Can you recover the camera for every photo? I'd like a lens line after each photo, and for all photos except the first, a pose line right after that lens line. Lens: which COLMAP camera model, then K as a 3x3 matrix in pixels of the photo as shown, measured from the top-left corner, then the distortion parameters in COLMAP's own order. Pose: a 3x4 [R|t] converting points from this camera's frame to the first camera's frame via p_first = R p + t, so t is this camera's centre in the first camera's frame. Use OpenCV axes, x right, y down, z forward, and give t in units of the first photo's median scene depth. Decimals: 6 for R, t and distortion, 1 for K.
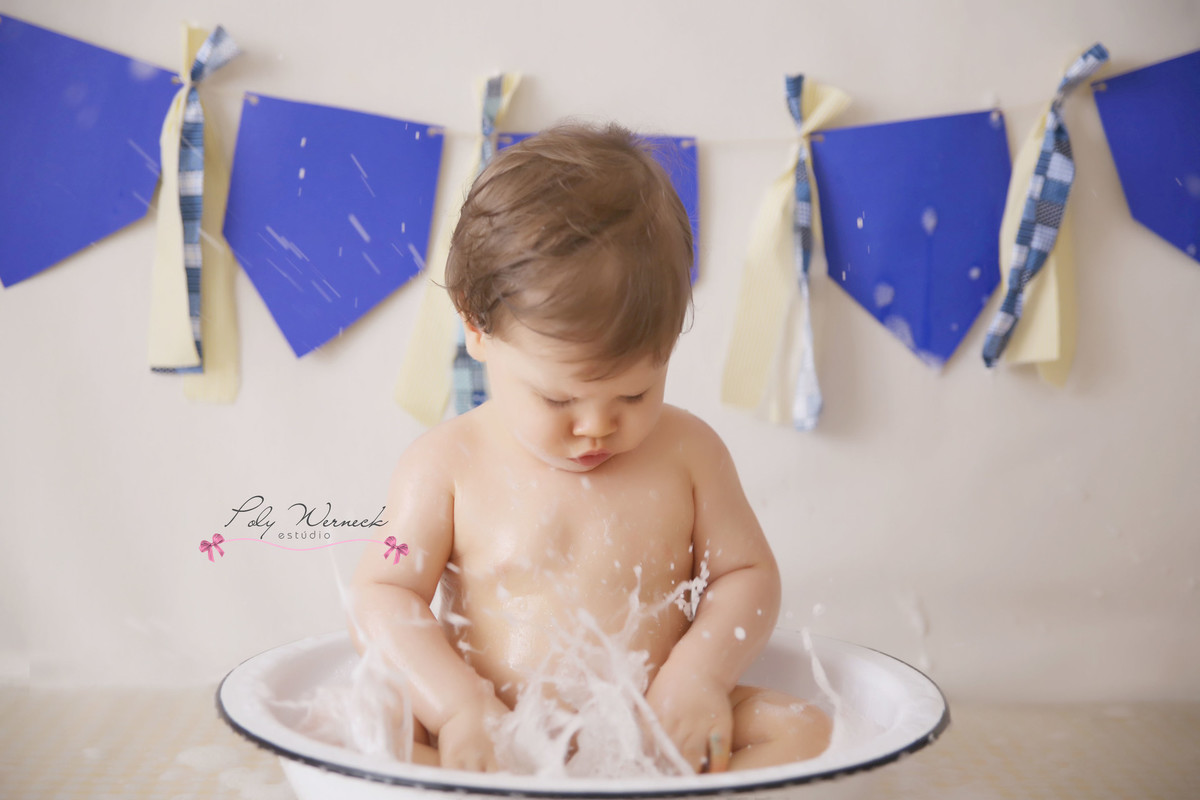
lens RADIAL K [[1899.1, 0, 594.3], [0, 1899.1, 398.0], [0, 0, 1]] dist [0.083035, 0.000000]
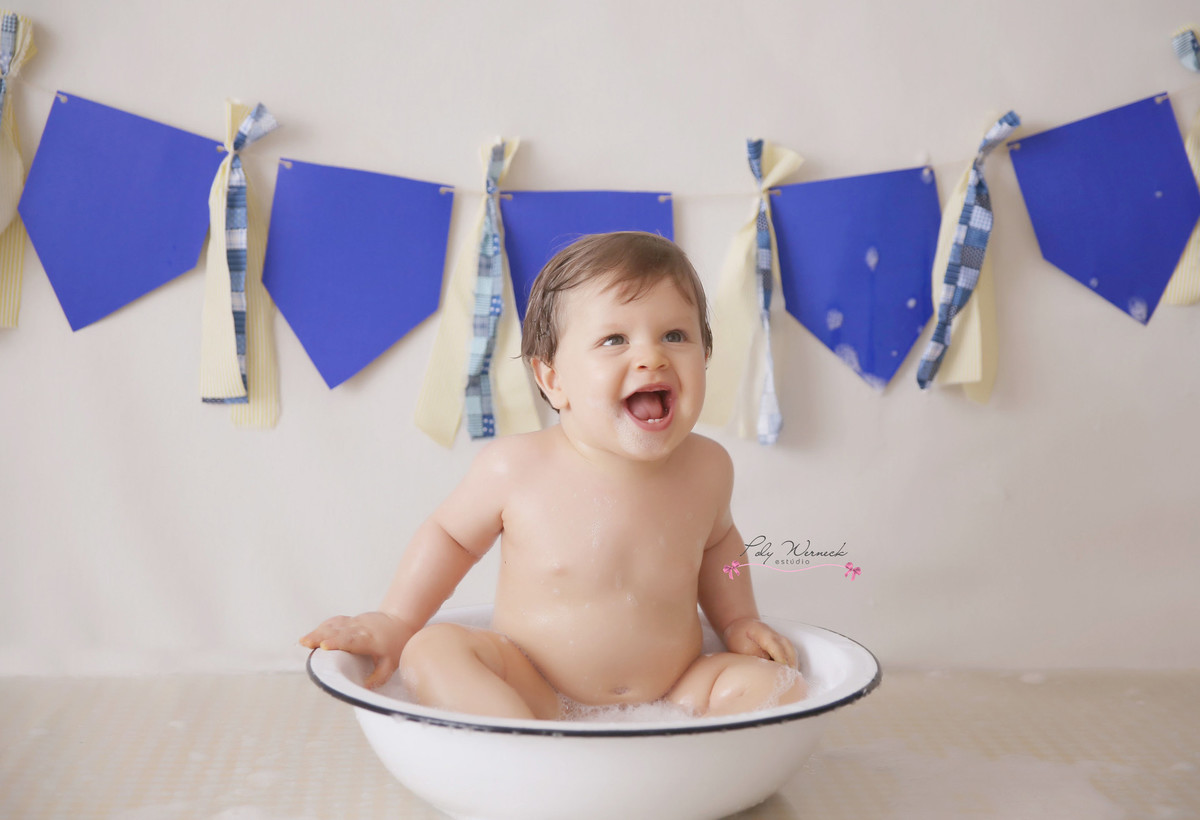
lens RADIAL K [[2381.6, 0, 607.0], [0, 2381.6, 406.1], [0, 0, 1]] dist [0.037270, 0.000000]
pose [[0.998865, -0.014252, 0.045445, -0.053782], [0.013582, 0.999795, 0.015032, -0.029638], [-0.045650, -0.014398, 0.998854, -0.453131]]
